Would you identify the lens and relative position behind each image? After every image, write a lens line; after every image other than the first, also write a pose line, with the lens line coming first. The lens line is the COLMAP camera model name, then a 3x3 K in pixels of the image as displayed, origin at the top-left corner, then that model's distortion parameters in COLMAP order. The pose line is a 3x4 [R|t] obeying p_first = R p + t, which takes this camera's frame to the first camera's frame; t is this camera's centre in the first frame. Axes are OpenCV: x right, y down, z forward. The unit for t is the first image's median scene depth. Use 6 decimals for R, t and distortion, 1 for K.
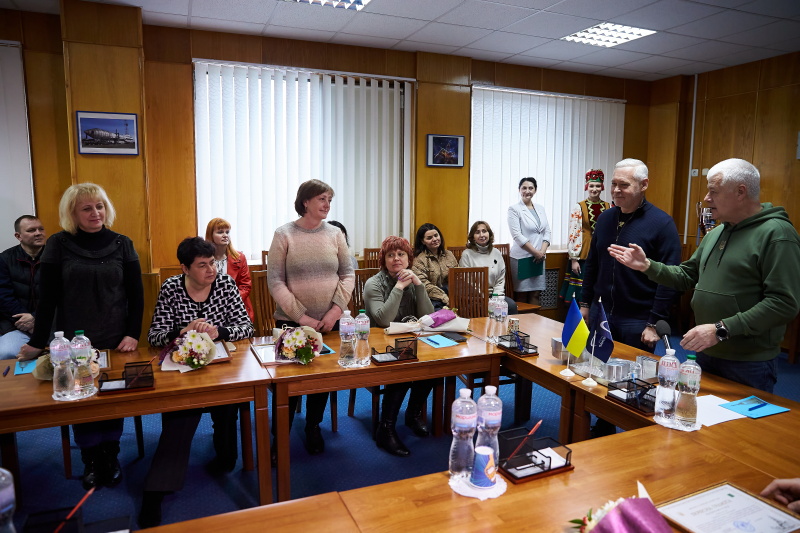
lens RADIAL K [[549.7, 0, 404.5], [0, 549.7, 265.7], [0, 0, 1]] dist [-0.067891, 0.057503]
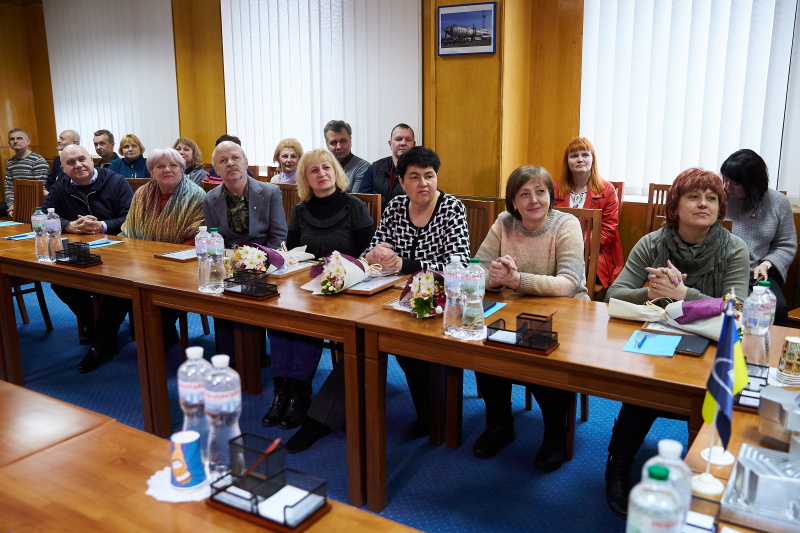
lens RADIAL K [[738.7, 0, 397.3], [0, 738.7, 245.6], [0, 0, 1]] dist [-0.016260, 0.000000]
pose [[0.553702, 0.145789, -0.819854, 0.543436], [-0.095720, 0.989172, 0.111252, -0.029321], [0.827195, 0.016876, 0.561661, 0.325764]]
